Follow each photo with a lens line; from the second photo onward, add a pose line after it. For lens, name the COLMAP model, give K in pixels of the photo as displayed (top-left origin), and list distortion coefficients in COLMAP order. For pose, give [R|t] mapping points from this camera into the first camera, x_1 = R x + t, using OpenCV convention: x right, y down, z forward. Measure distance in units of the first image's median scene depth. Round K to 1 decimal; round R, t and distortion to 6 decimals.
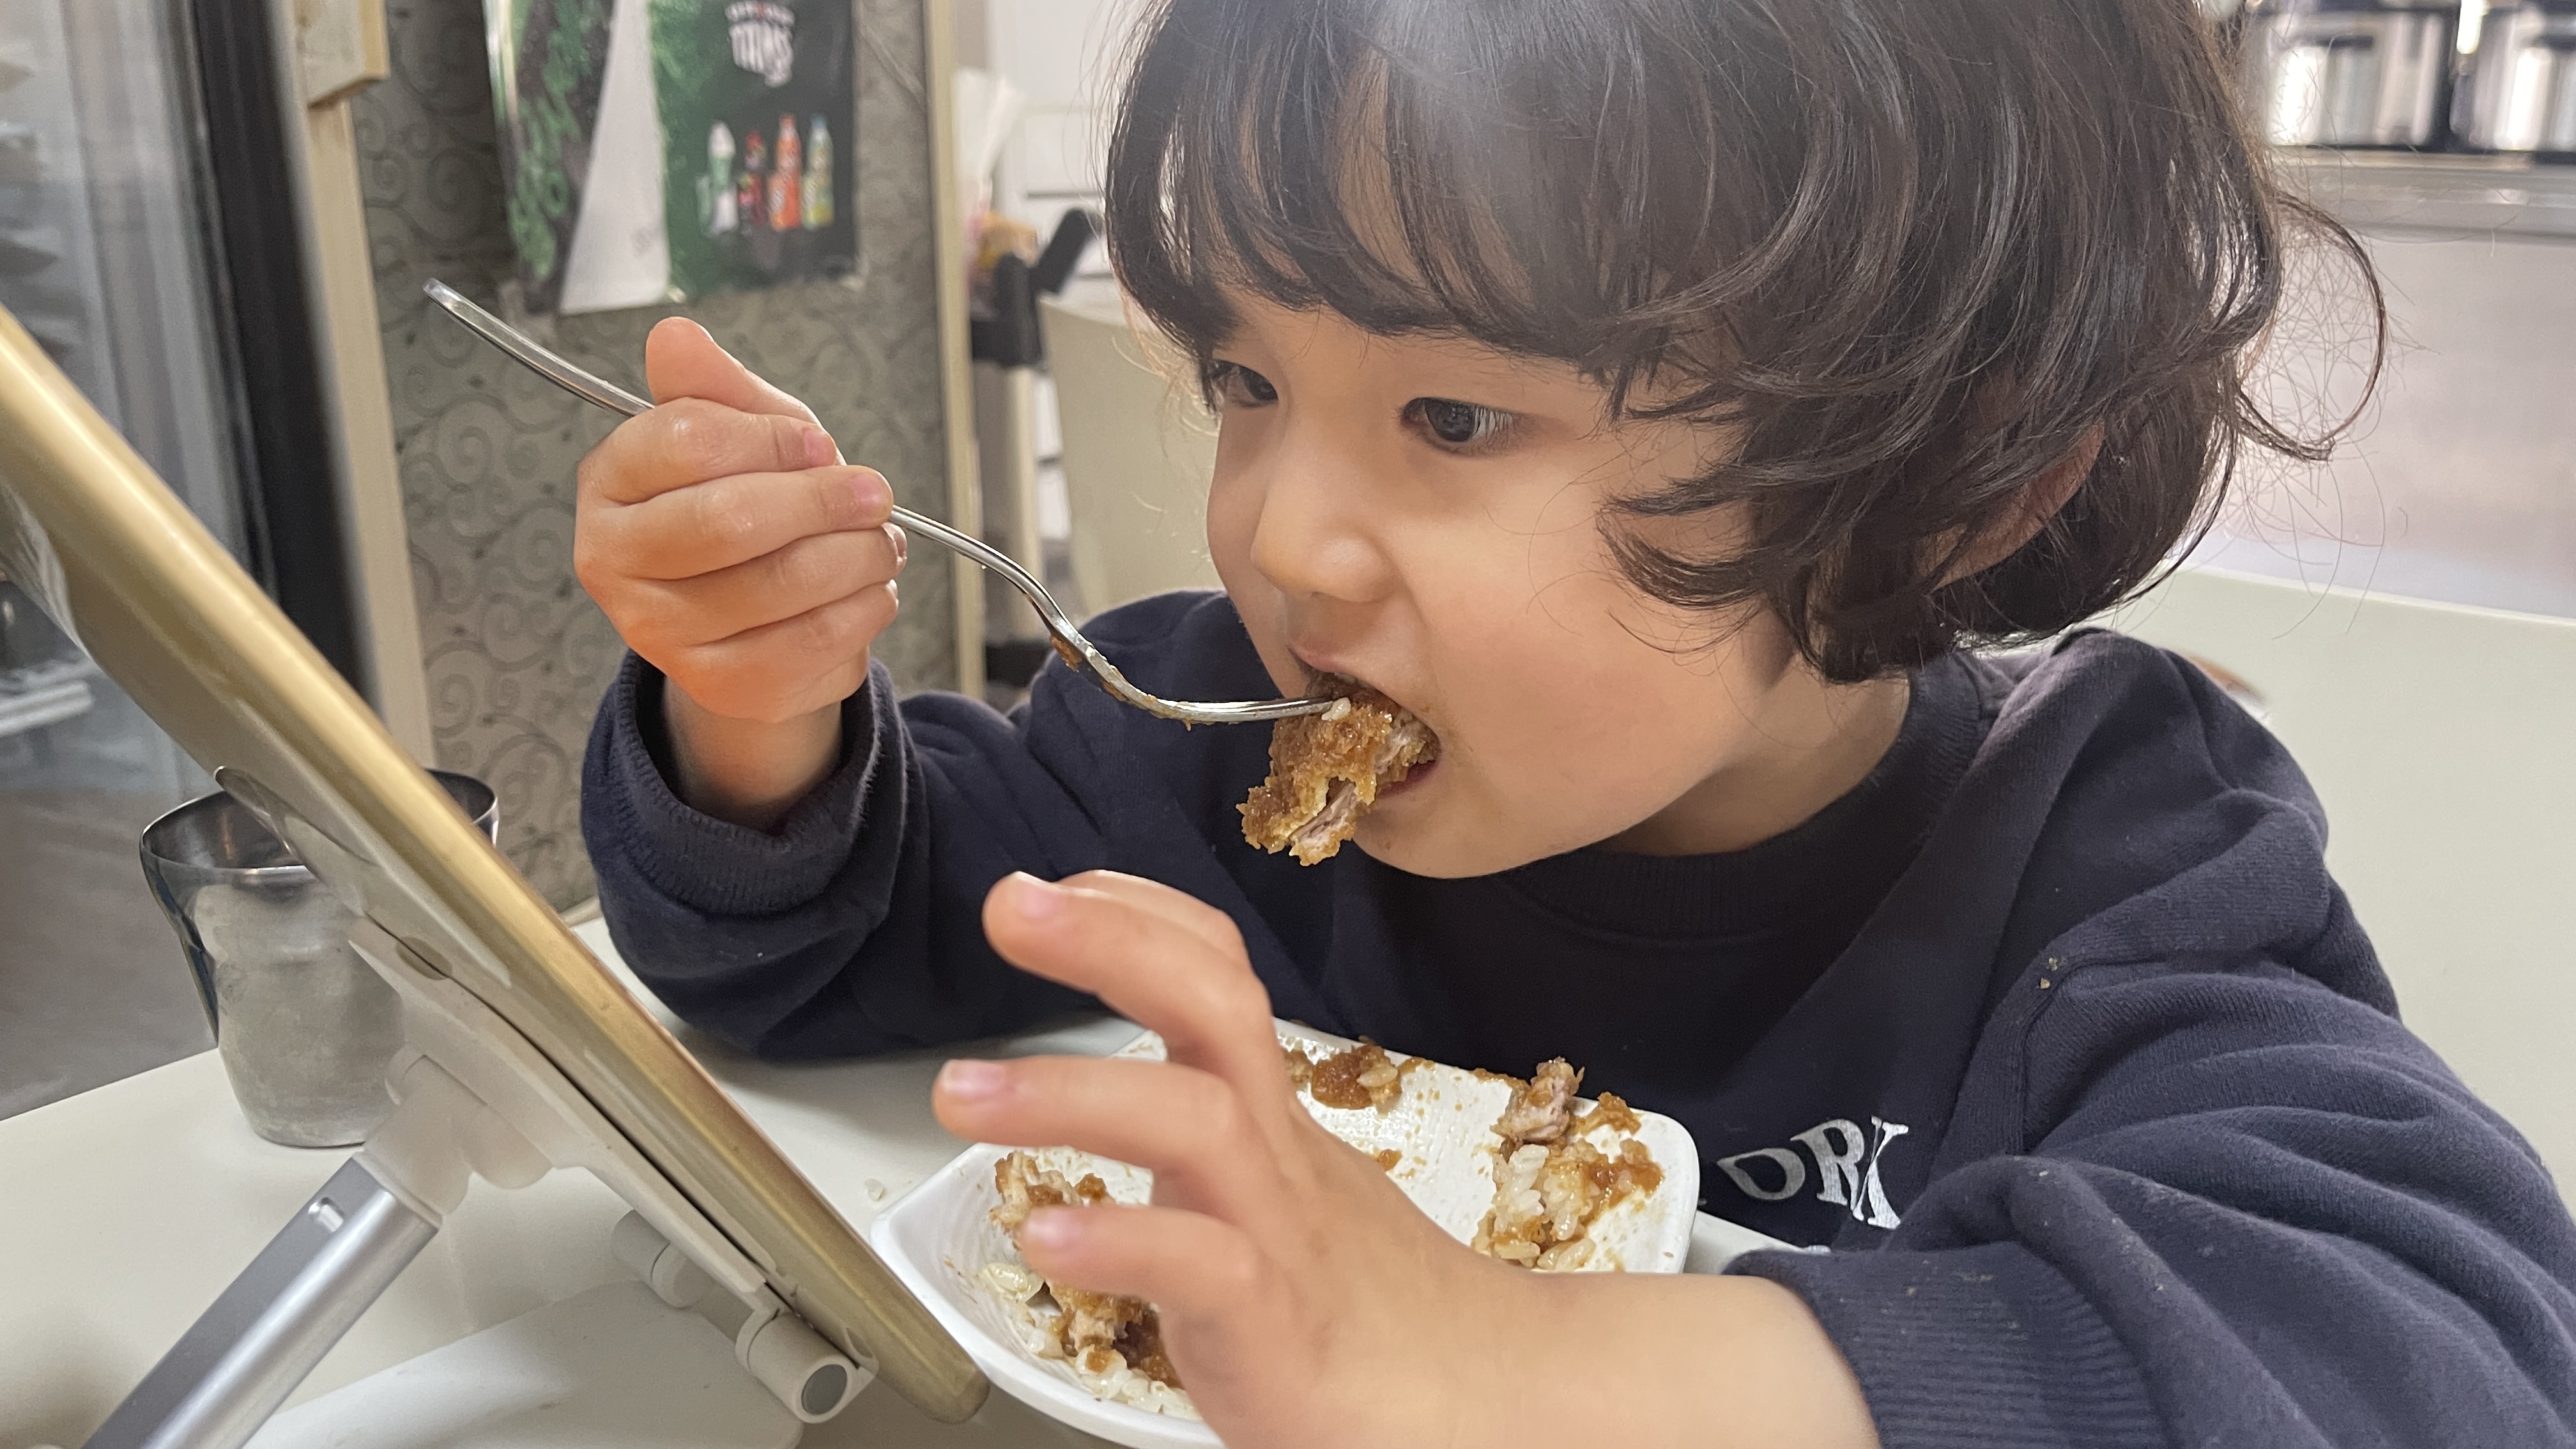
lens RADIAL K [[1982.0, 0, 1269.7], [0, 1982.0, 726.2], [0, 0, 1]] dist [0.038349, -0.057083]
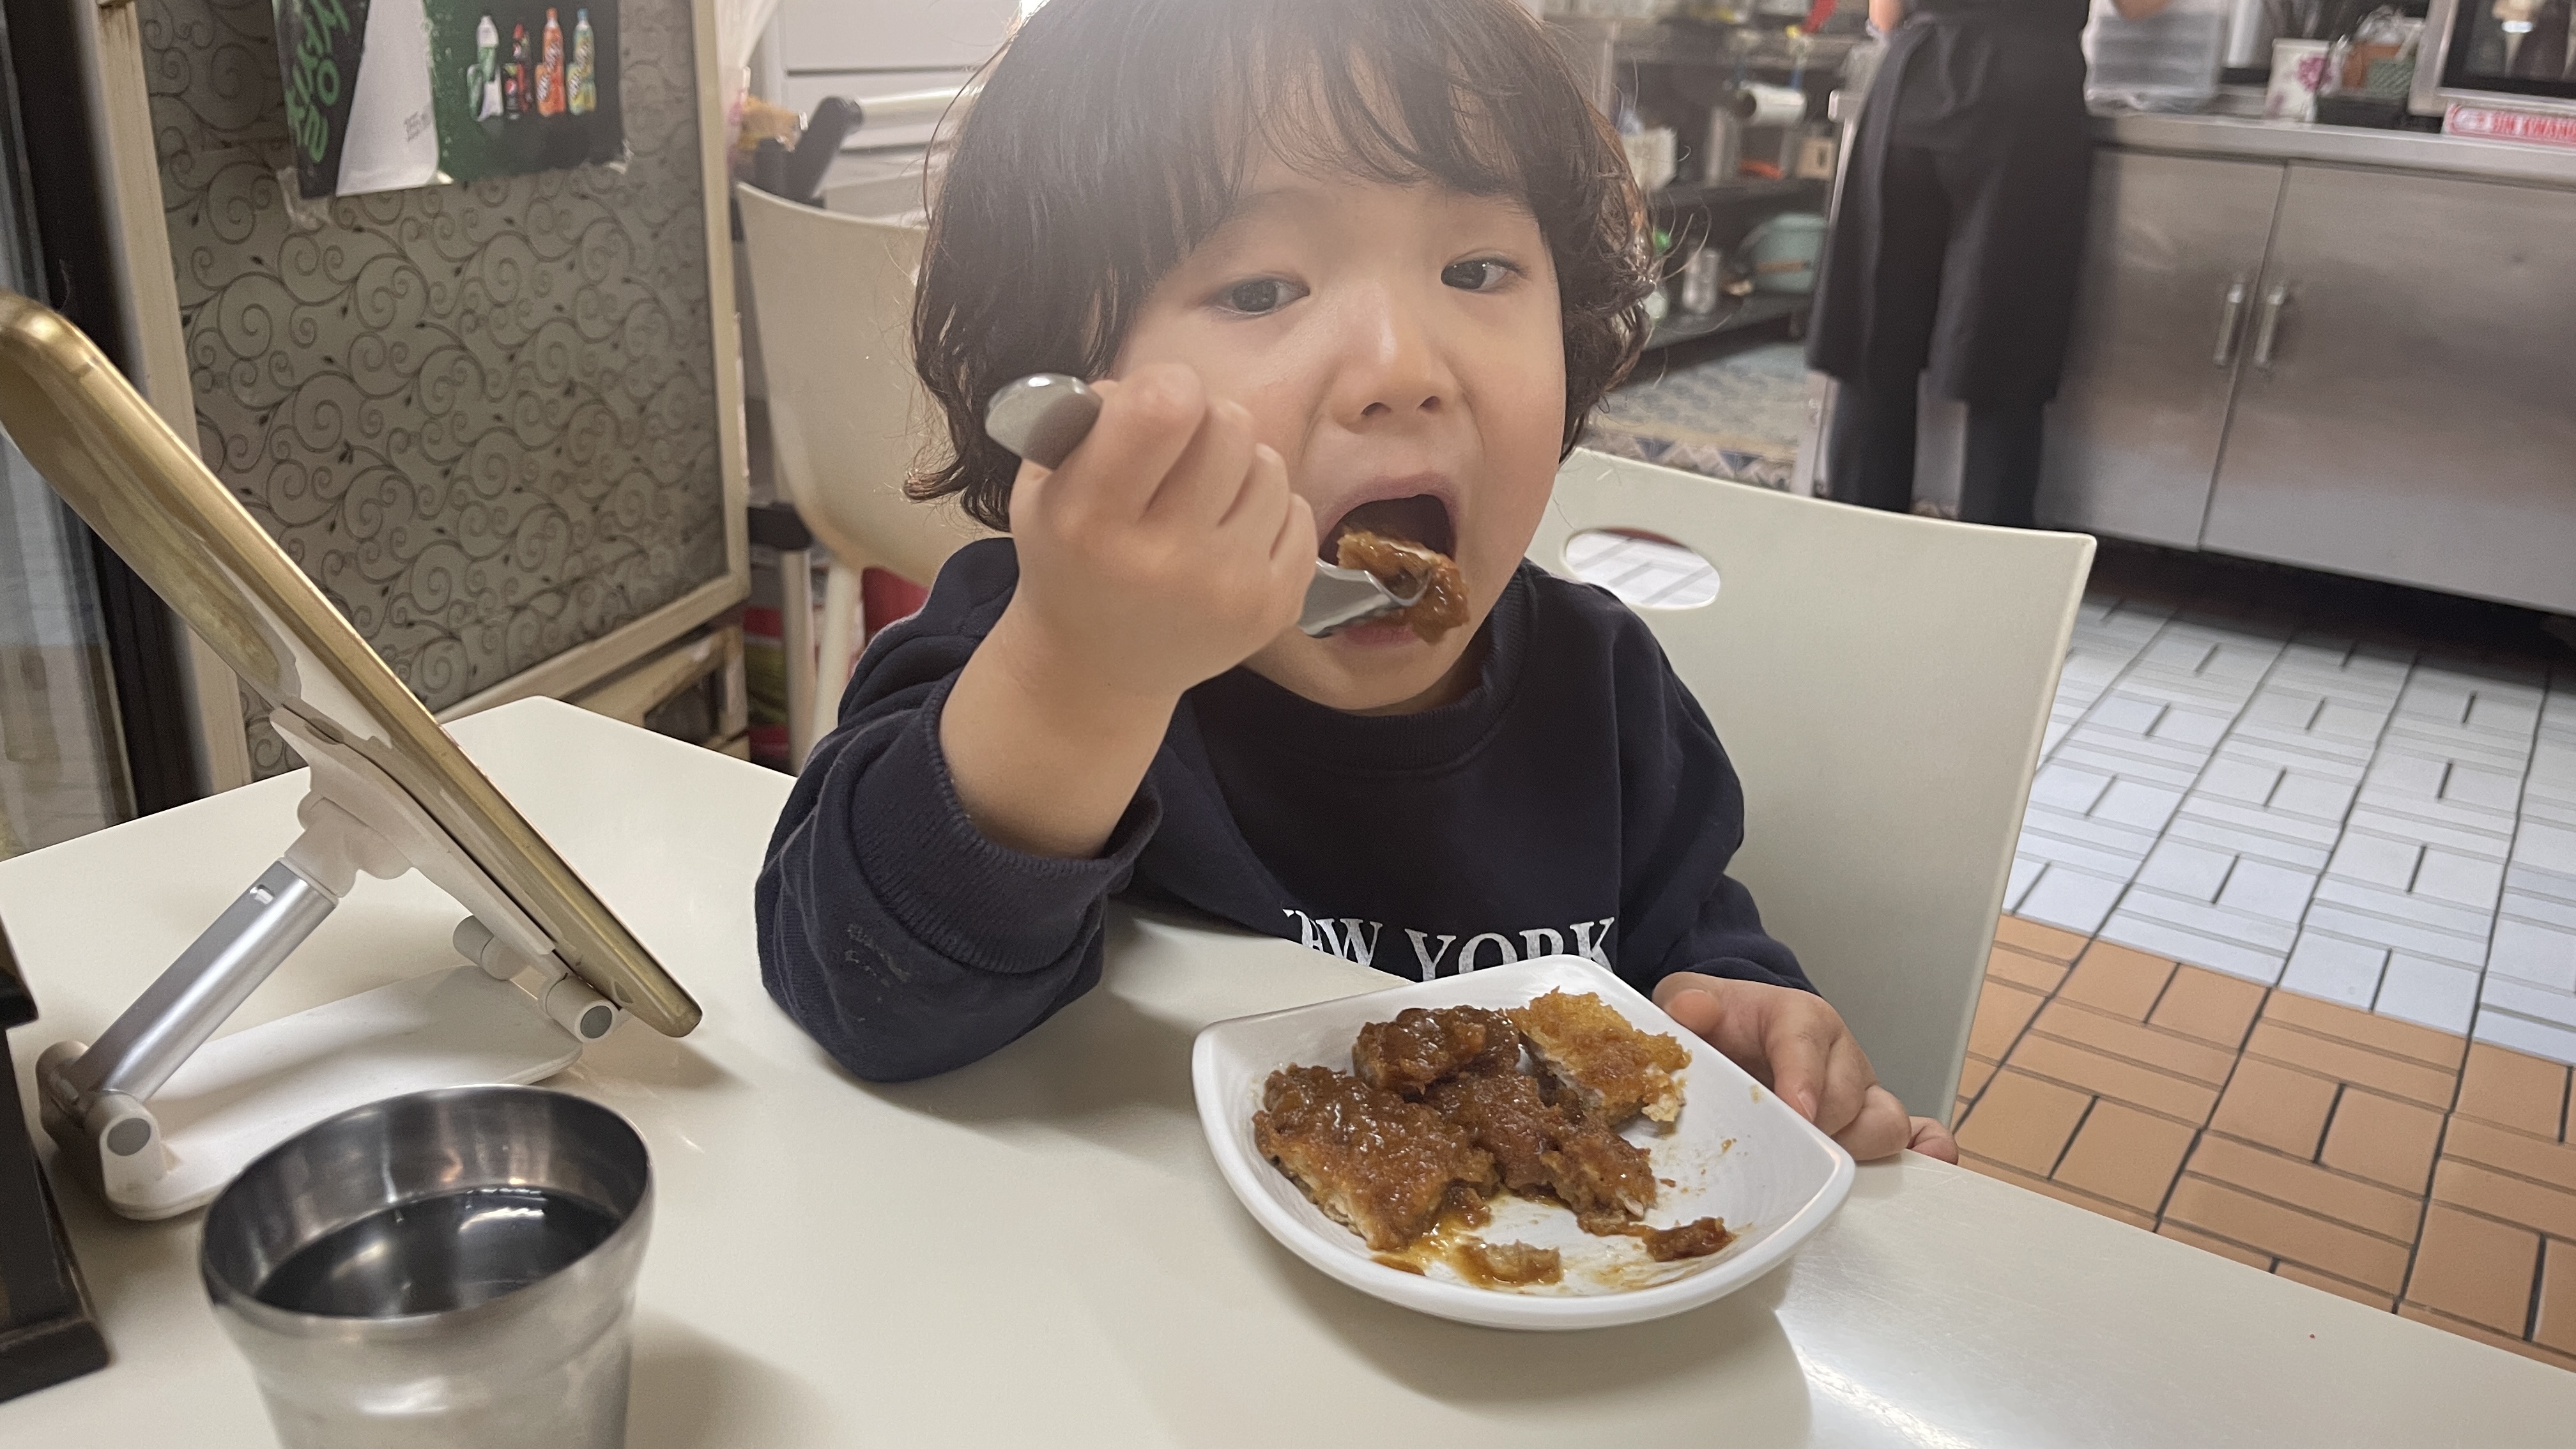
lens RADIAL K [[1982.0, 0, 1269.1], [0, 1982.0, 702.2], [0, 0, 1]] dist [0.038349, -0.057083]
pose [[0.994476, 0.000314, 0.104968, 0.033503], [-0.006244, 0.998402, 0.056169, 0.001701], [-0.104783, -0.056515, 0.992888, -0.146846]]
